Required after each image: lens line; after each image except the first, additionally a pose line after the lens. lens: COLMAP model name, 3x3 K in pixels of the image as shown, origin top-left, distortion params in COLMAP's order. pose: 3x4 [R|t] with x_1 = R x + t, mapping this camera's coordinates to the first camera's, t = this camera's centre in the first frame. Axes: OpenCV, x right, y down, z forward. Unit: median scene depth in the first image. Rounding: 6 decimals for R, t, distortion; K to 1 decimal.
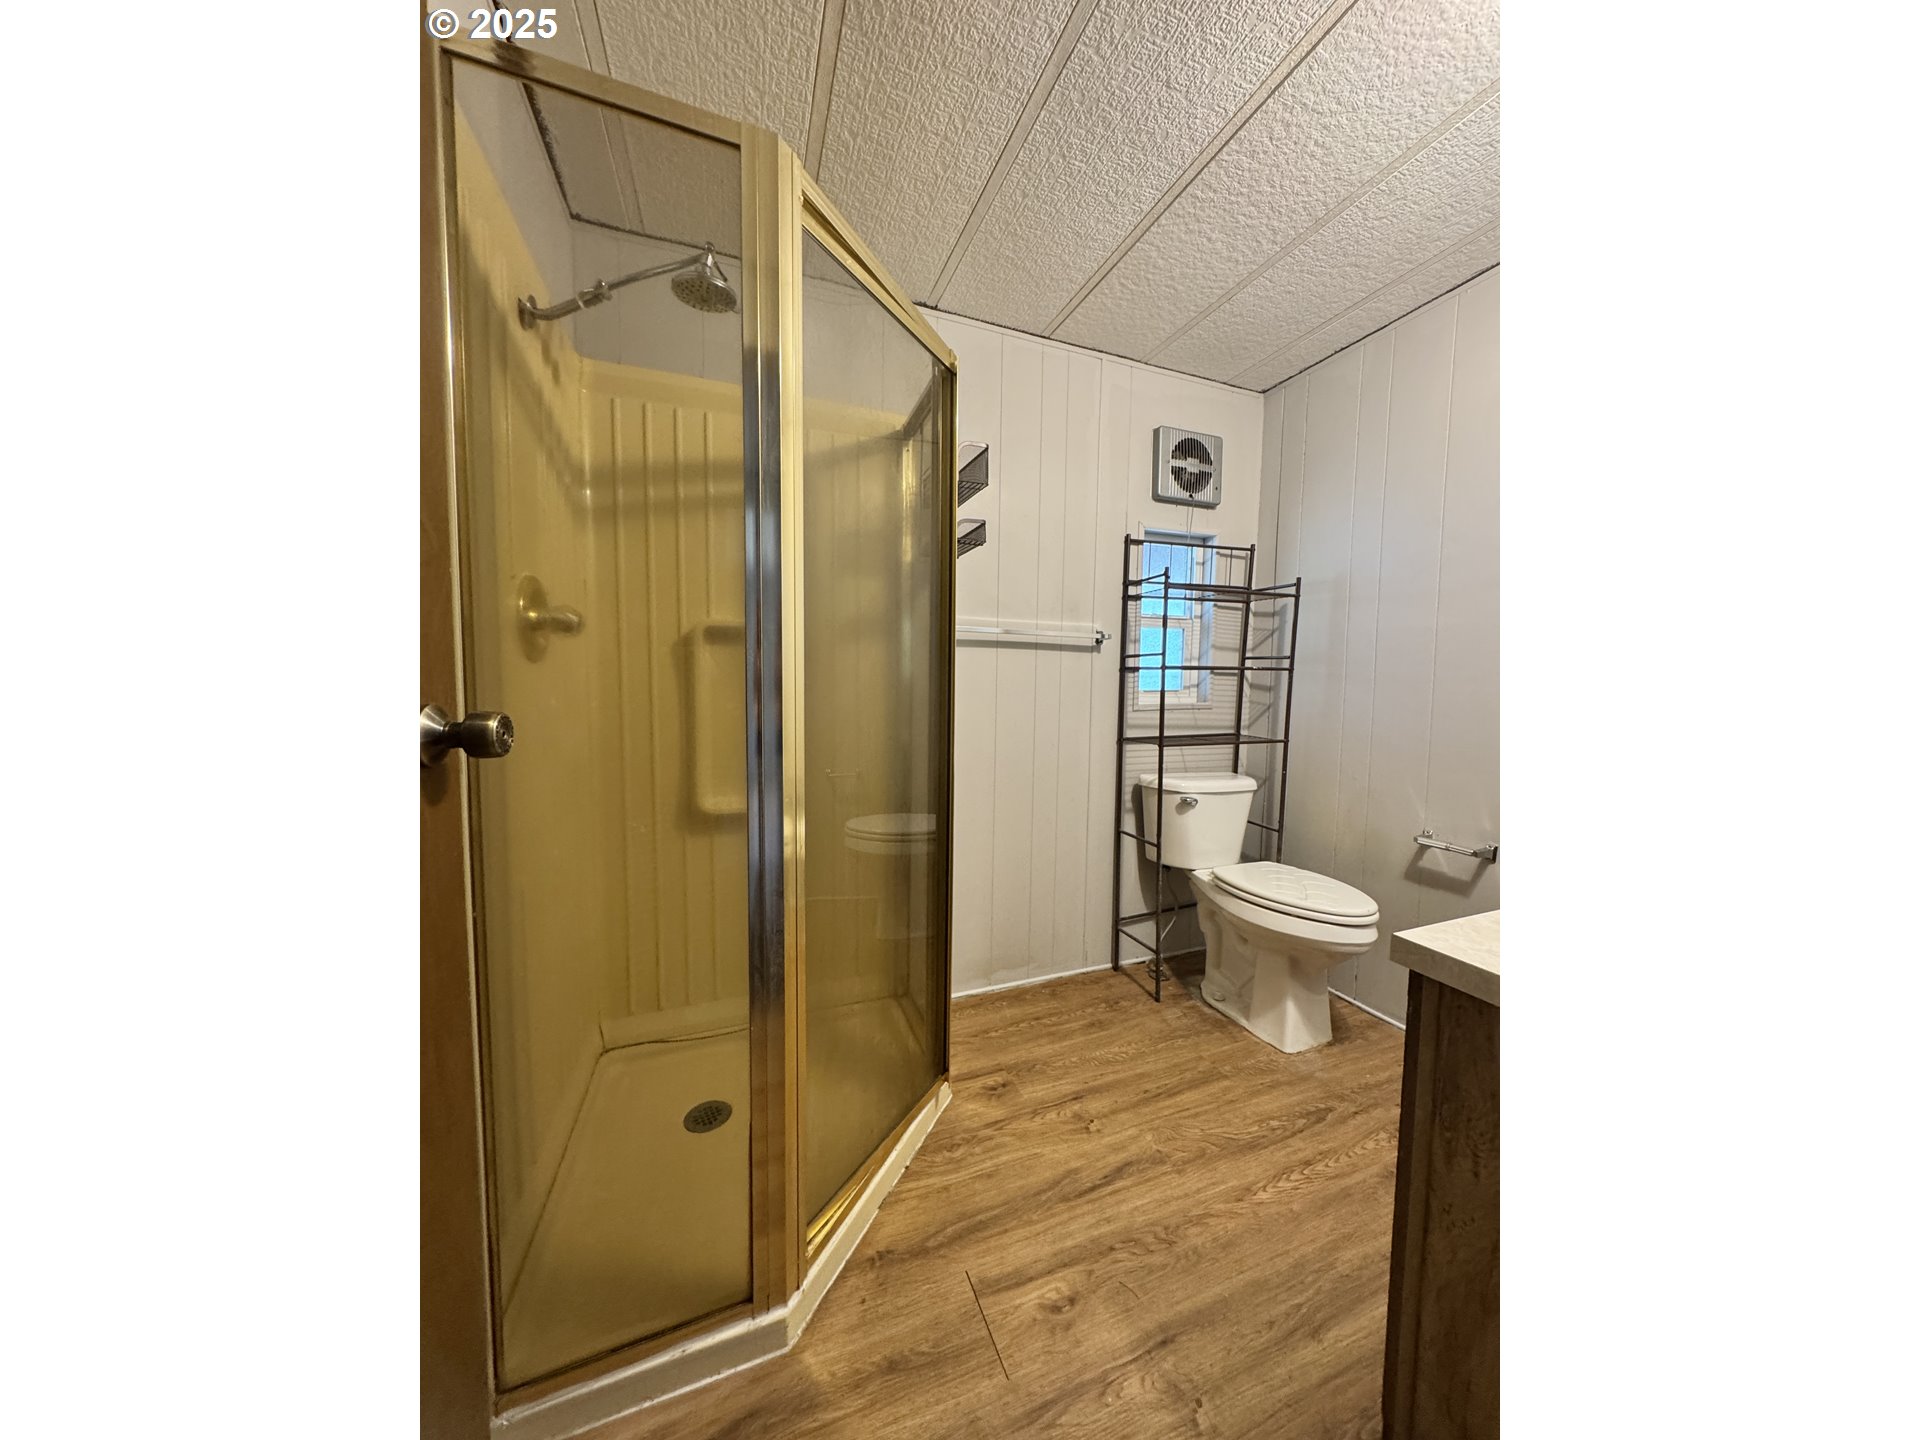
lens RADIAL K [[576.9, 0, 959.0], [0, 576.9, 722.3], [0, 0, 1]] dist [-0.001337, 0.000006]
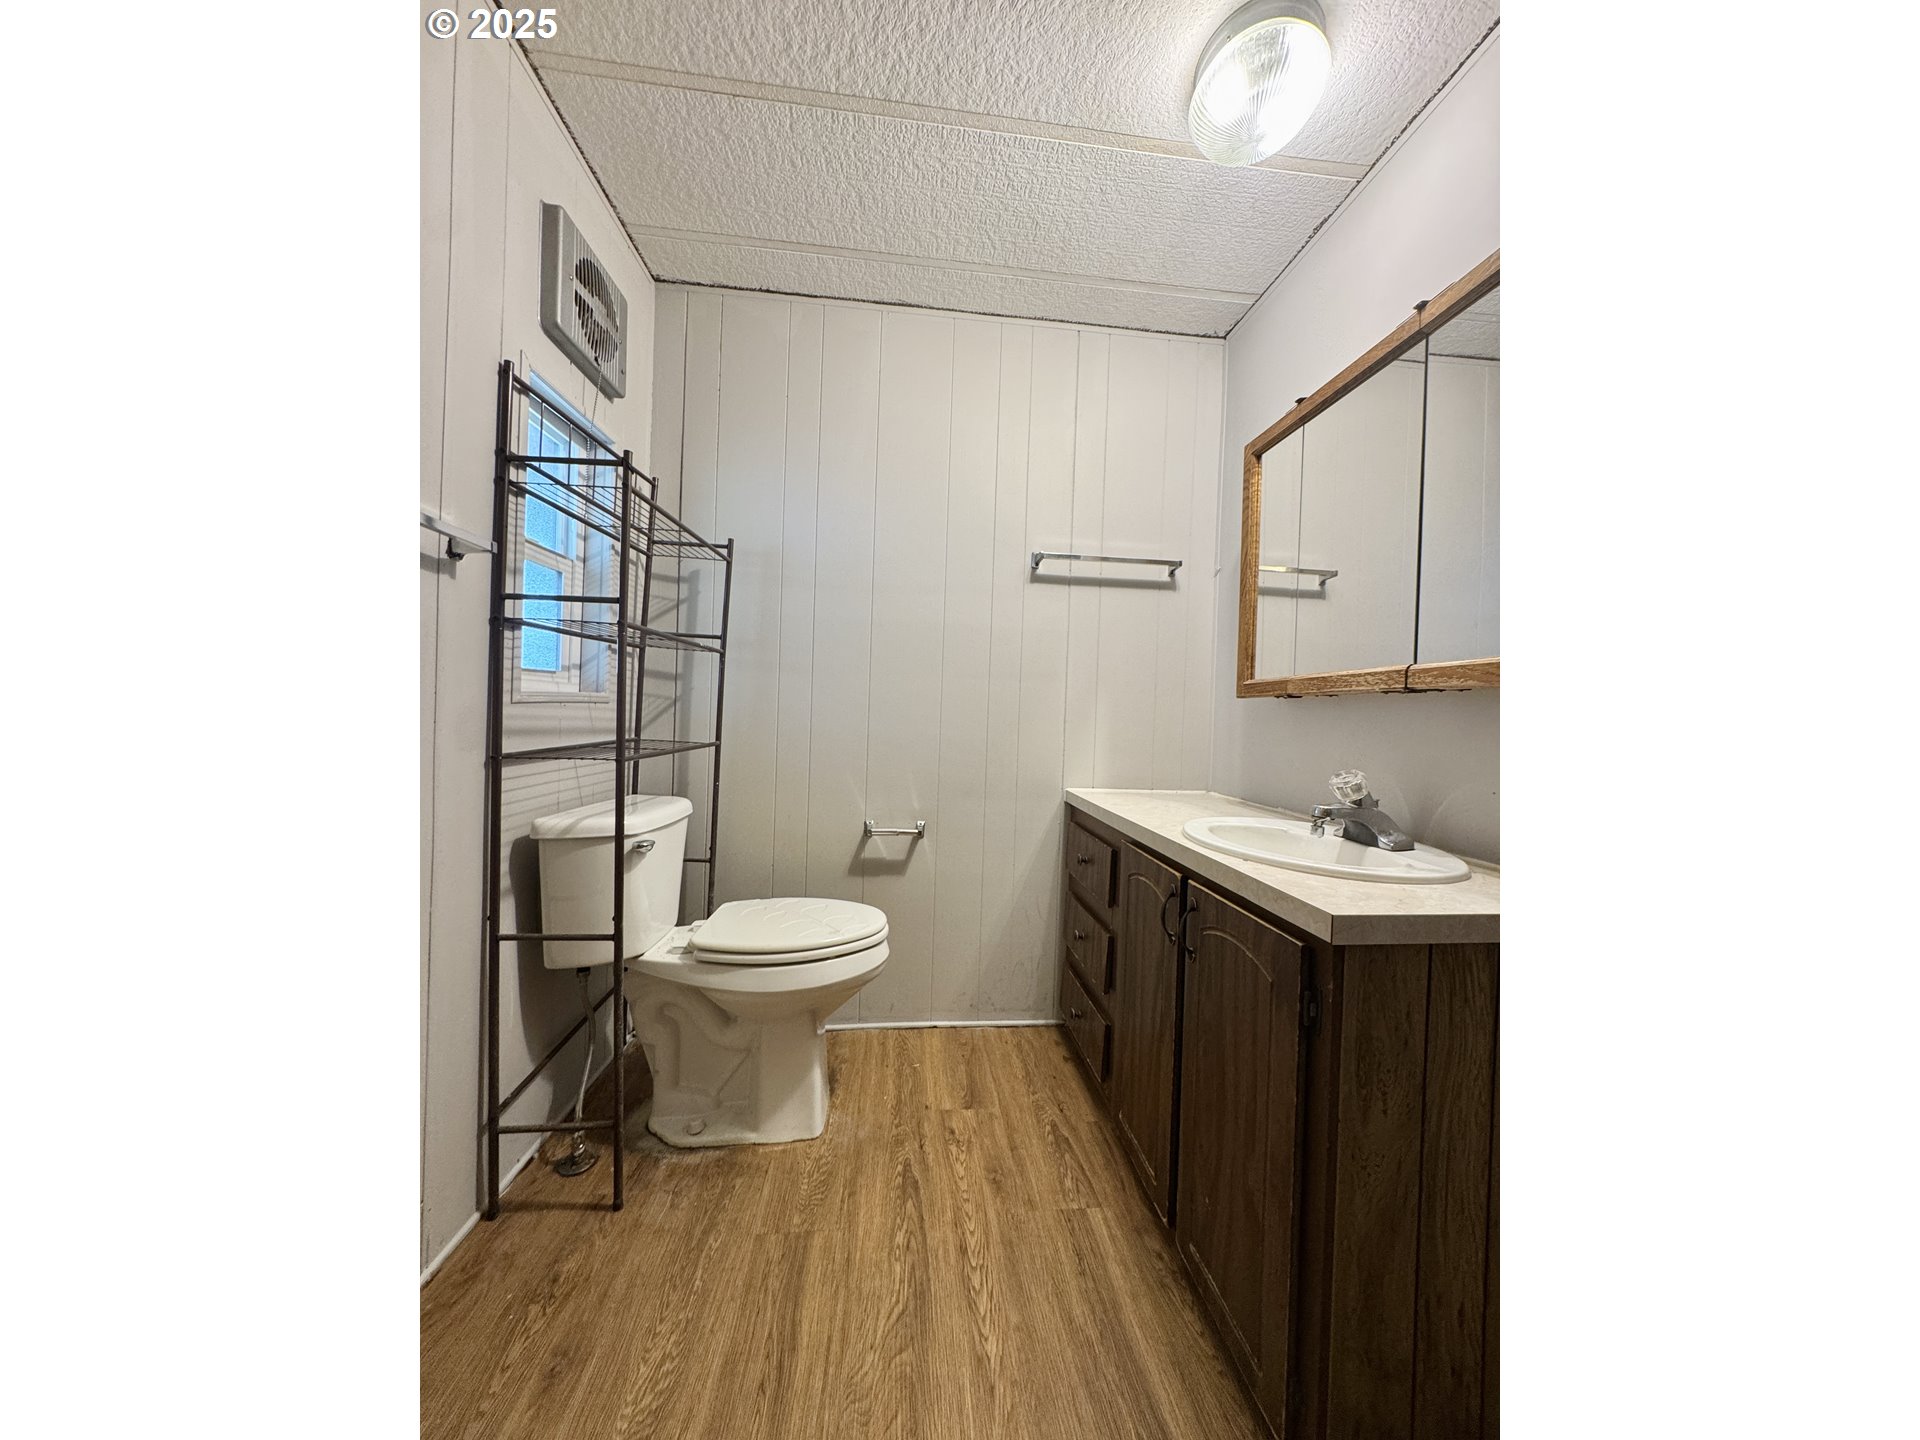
lens RADIAL K [[576.9, 0, 963.5], [0, 576.9, 719.0], [0, 0, 1]] dist [-0.001337, 0.000006]
pose [[0.255247, -0.011694, 0.966805, -0.110150], [0.033993, 0.999417, 0.003114, 0.008509], [-0.966278, 0.032070, 0.255496, 0.489099]]
